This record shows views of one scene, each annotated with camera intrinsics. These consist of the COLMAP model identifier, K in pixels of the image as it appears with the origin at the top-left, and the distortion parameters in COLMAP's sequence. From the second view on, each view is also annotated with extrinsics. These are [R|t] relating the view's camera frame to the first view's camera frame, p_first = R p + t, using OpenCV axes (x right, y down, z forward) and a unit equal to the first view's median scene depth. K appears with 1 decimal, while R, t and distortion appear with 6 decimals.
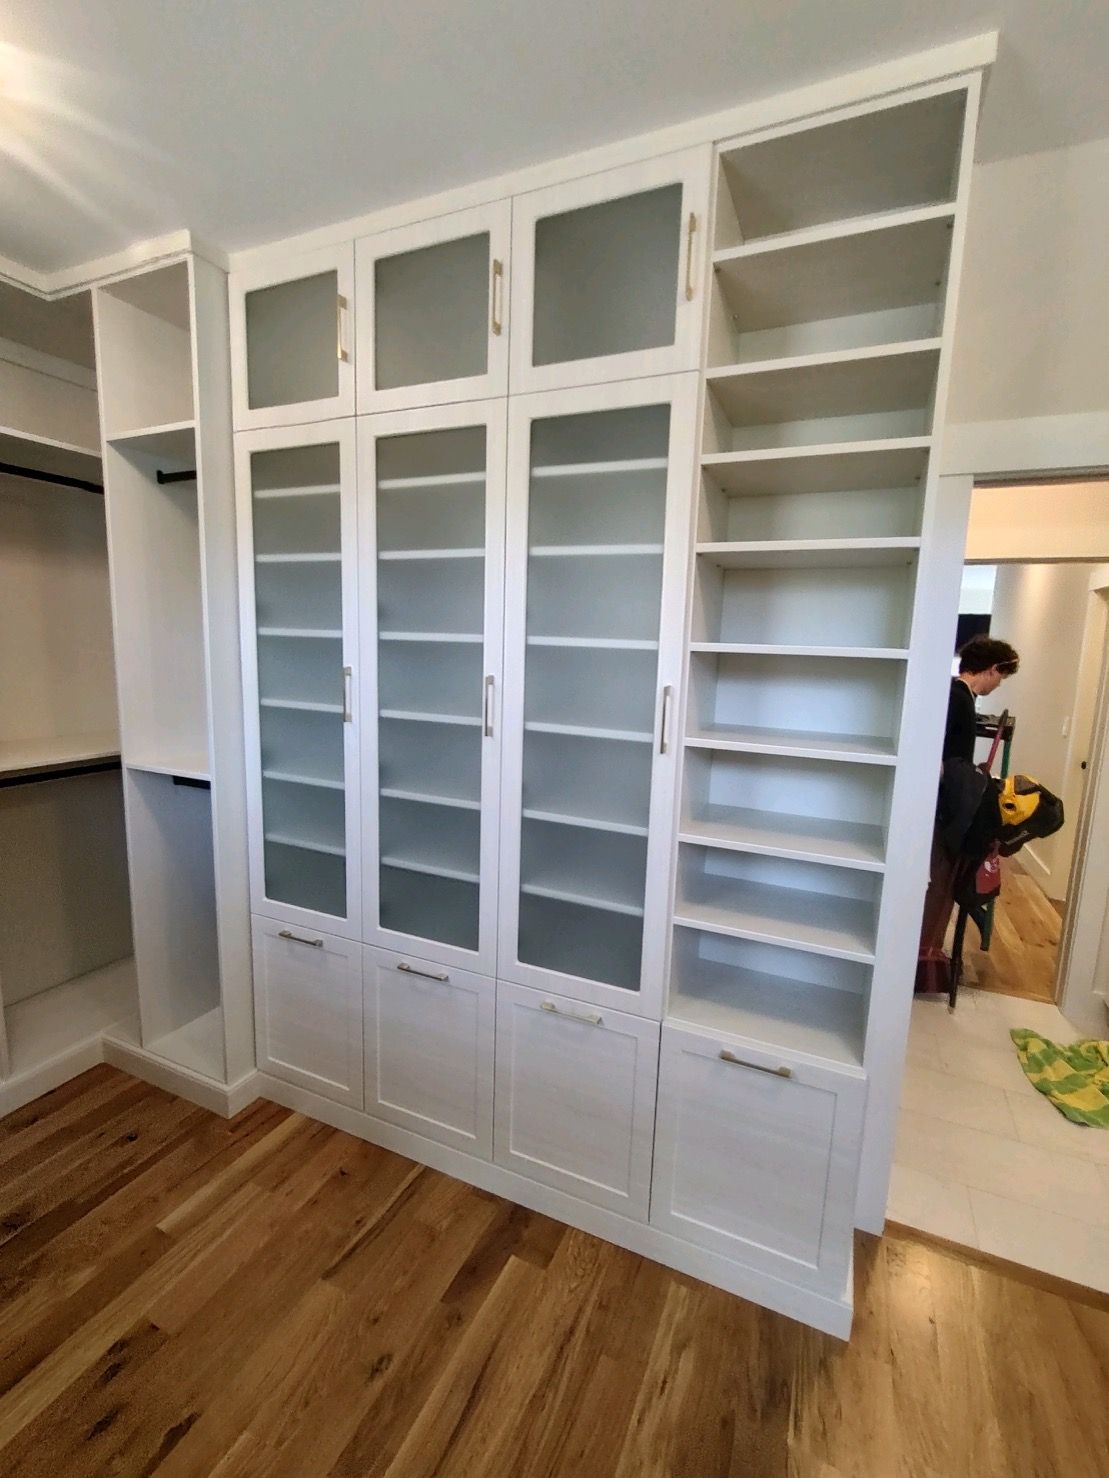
lens RADIAL K [[670.7, 0, 554.4], [0, 670.7, 745.8], [0, 0, 1]] dist [-0.009644, 0.006586]
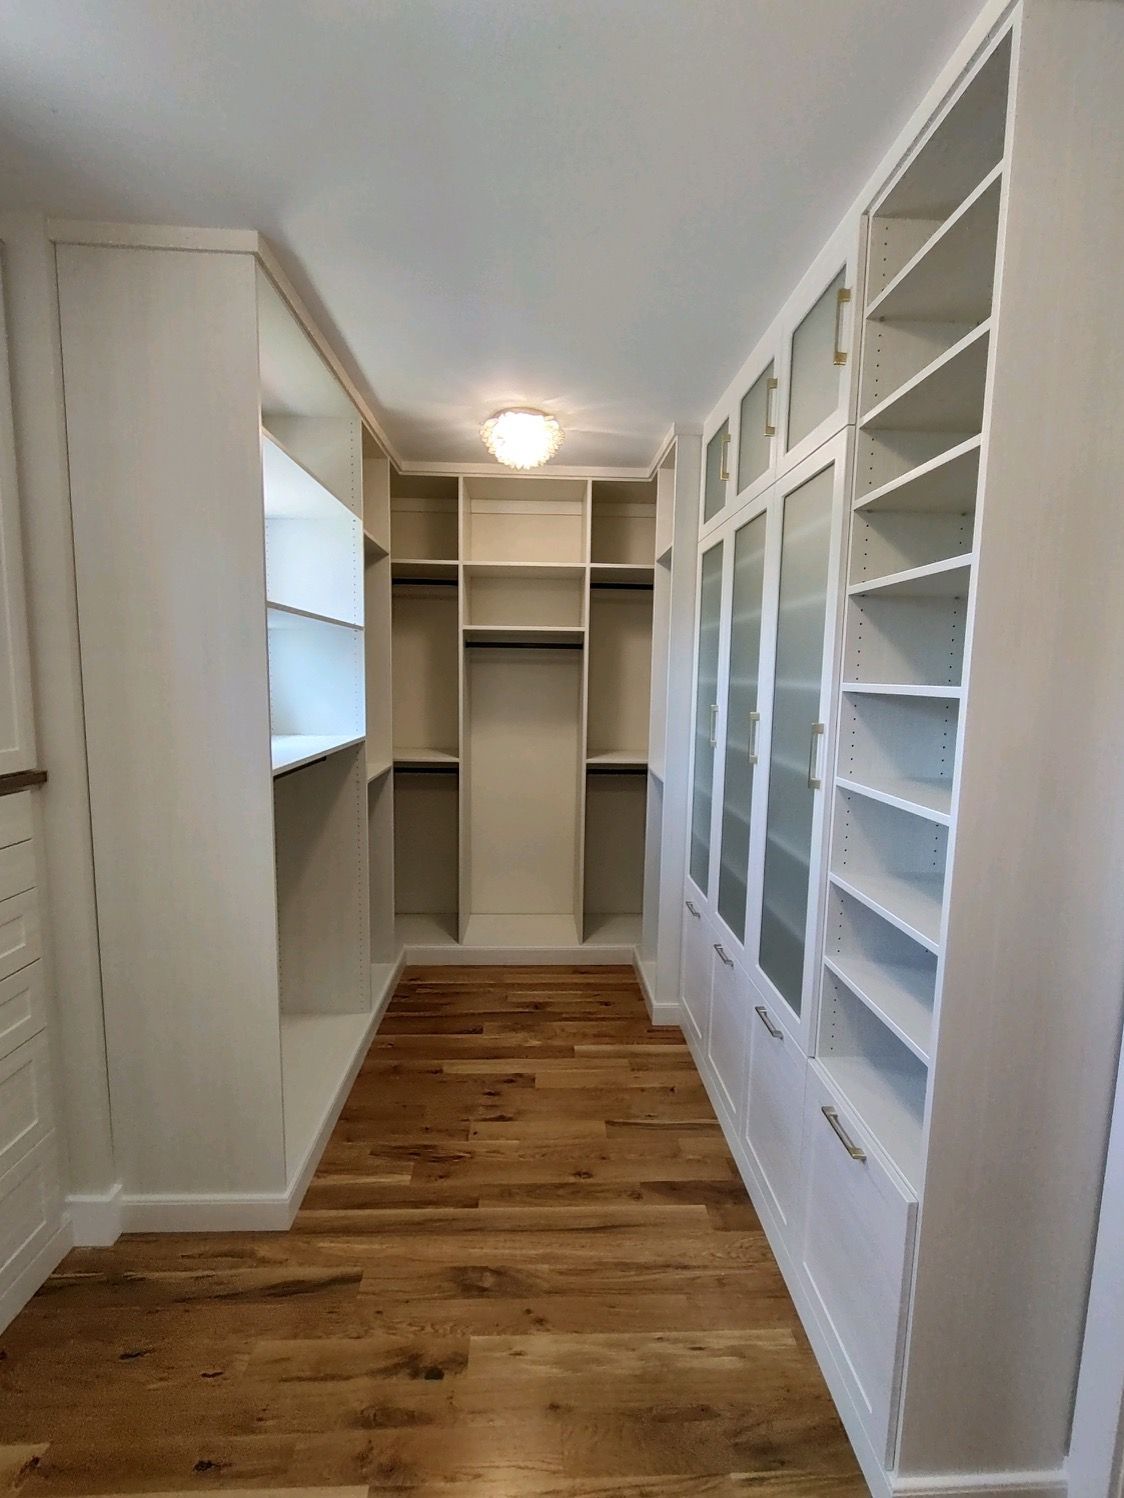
lens RADIAL K [[679.8, 0, 561.9], [0, 679.8, 755.8], [0, 0, 1]] dist [-0.009644, 0.006586]
pose [[0.450145, 0.085671, -0.888836, 0.860994], [-0.141857, 0.989607, 0.023541, -0.007951], [0.881615, 0.115491, 0.457620, 0.155469]]
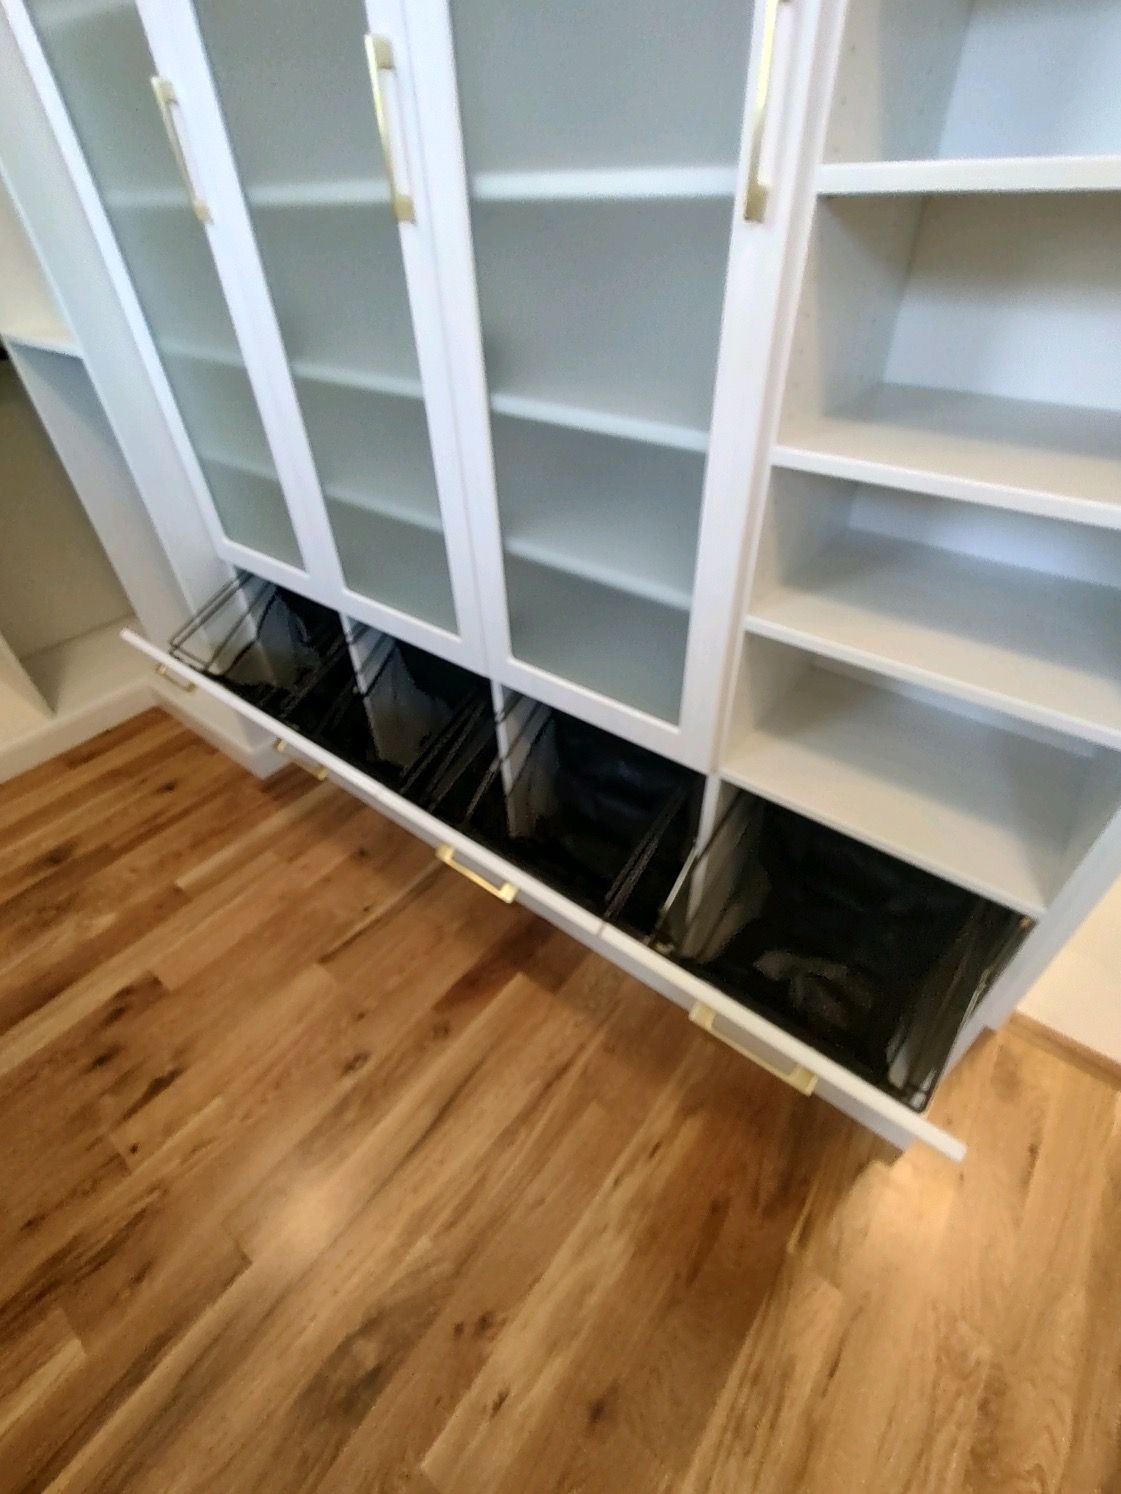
lens RADIAL K [[678.0, 0, 560.4], [0, 678.0, 753.8], [0, 0, 1]] dist [-0.009644, 0.006586]
pose [[0.969504, 0.107259, -0.220356, 0.161337], [0.023317, 0.854692, 0.518611, 0.065247], [0.243963, -0.507934, 0.826127, 0.455238]]
